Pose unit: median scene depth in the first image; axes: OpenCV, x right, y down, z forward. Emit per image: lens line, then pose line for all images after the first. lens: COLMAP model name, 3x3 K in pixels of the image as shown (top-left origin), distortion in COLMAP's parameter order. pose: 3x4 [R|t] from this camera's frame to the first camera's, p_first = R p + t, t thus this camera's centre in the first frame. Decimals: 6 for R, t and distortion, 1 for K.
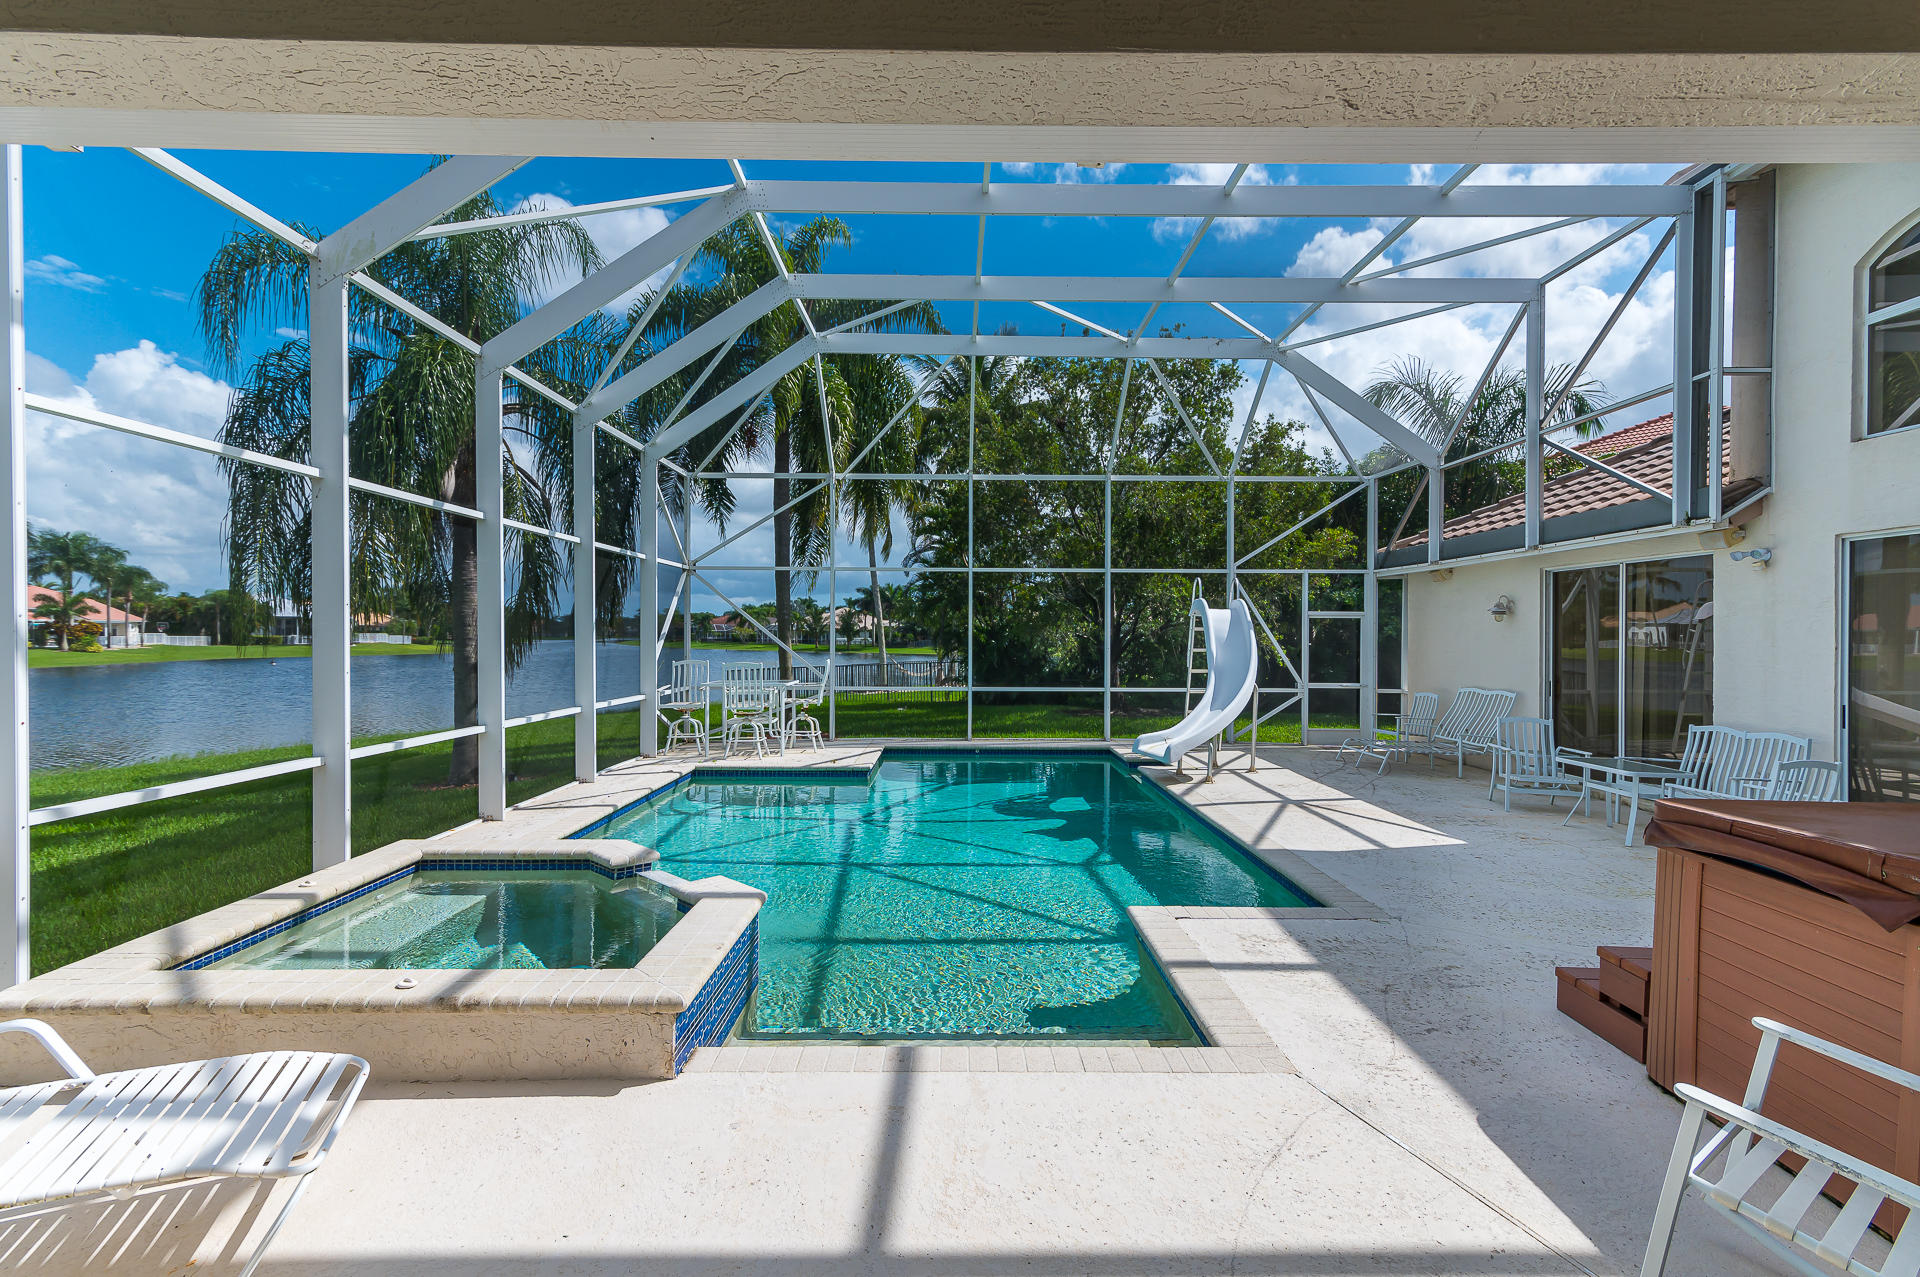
lens RADIAL K [[914.1, 0, 955.8], [0, 914.1, 641.8], [0, 0, 1]] dist [0.015591, 0.001417]
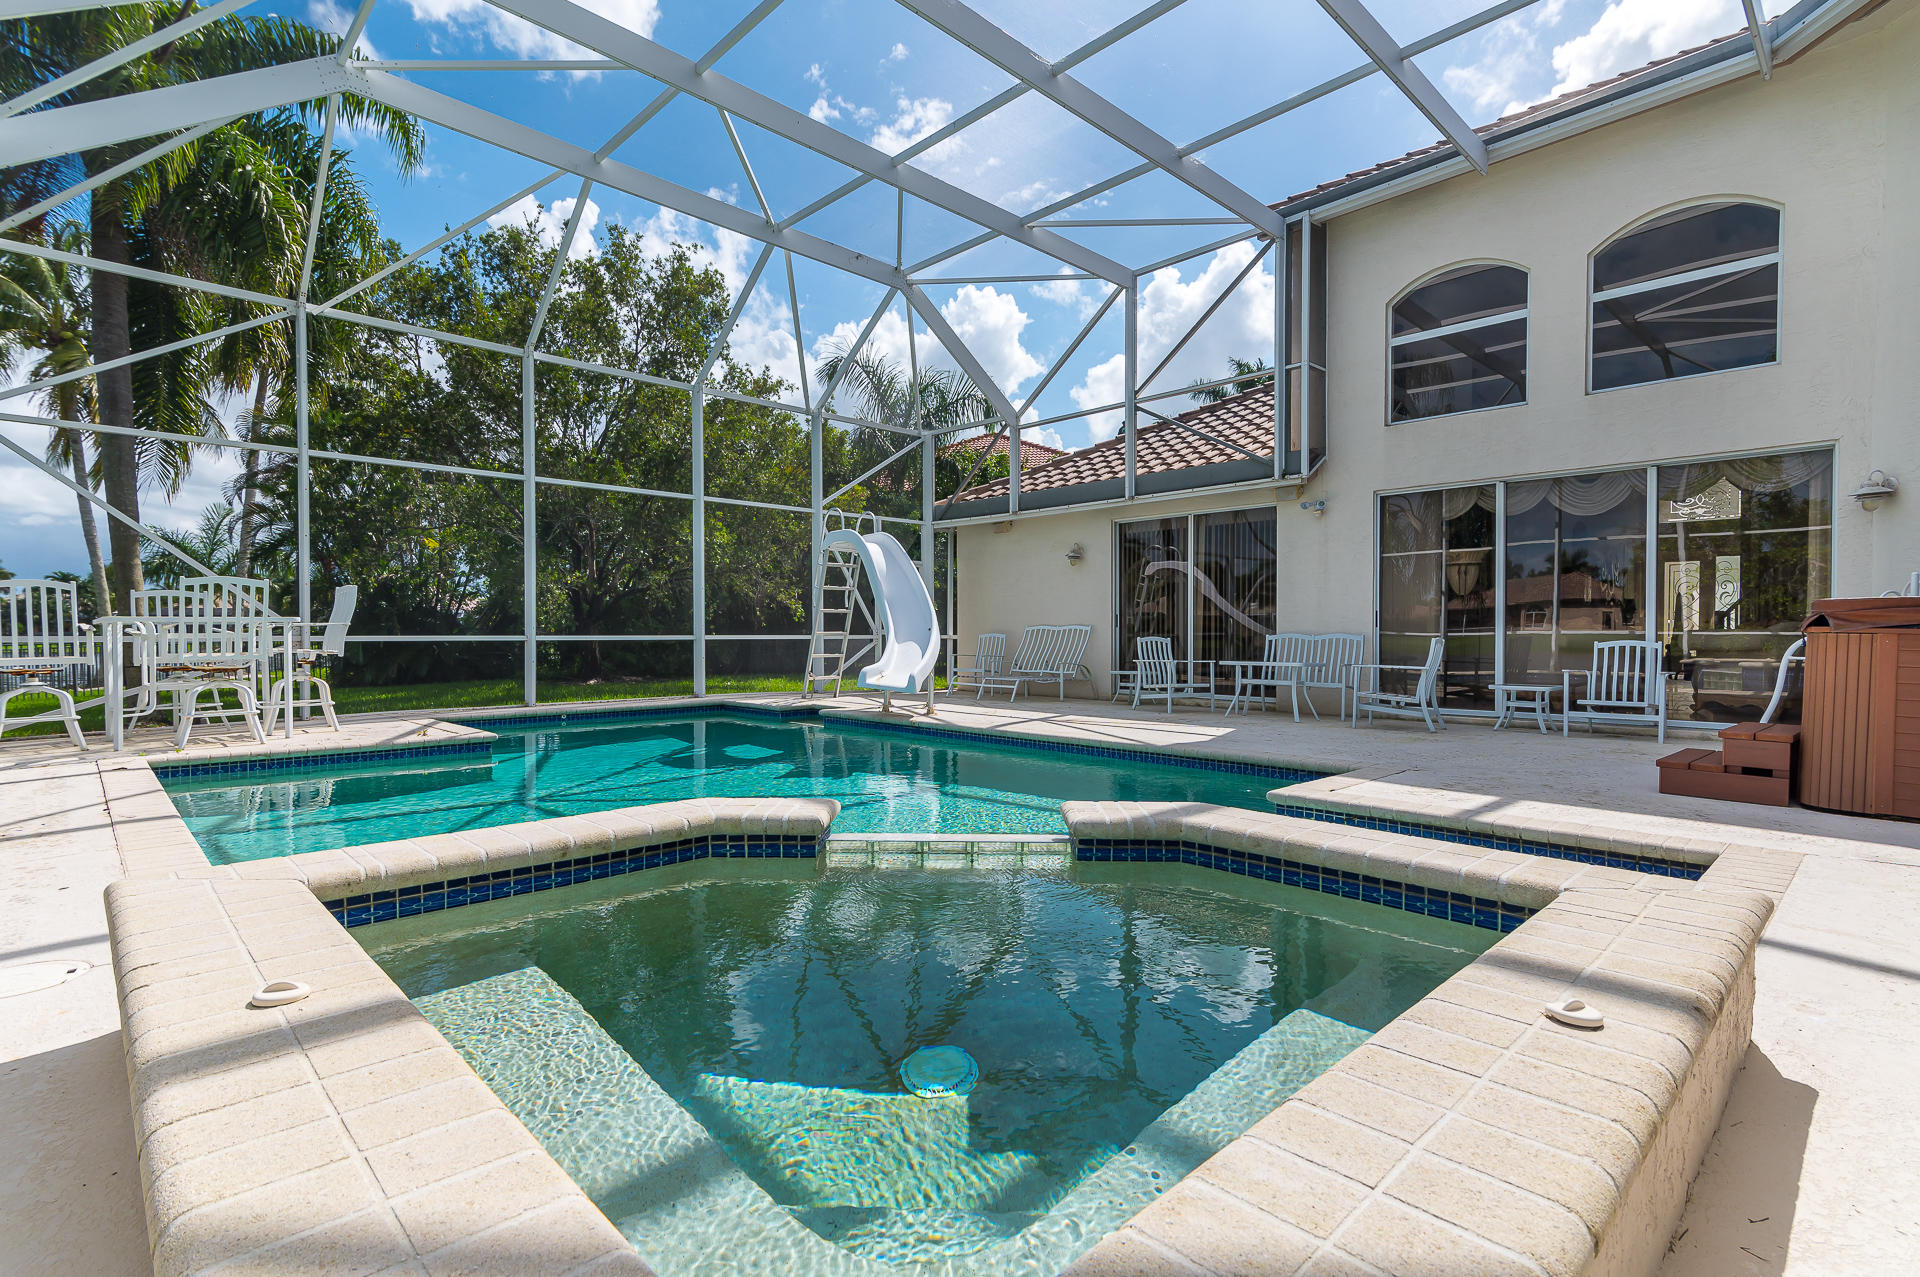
lens RADIAL K [[914.1, 0, 959.6], [0, 914.1, 641.7], [0, 0, 1]] dist [0.015591, 0.001417]
pose [[0.724790, -0.010452, 0.688890, -0.346286], [0.007365, 0.999945, 0.007423, 0.072651], [-0.688930, -0.000306, 0.724828, 0.300382]]
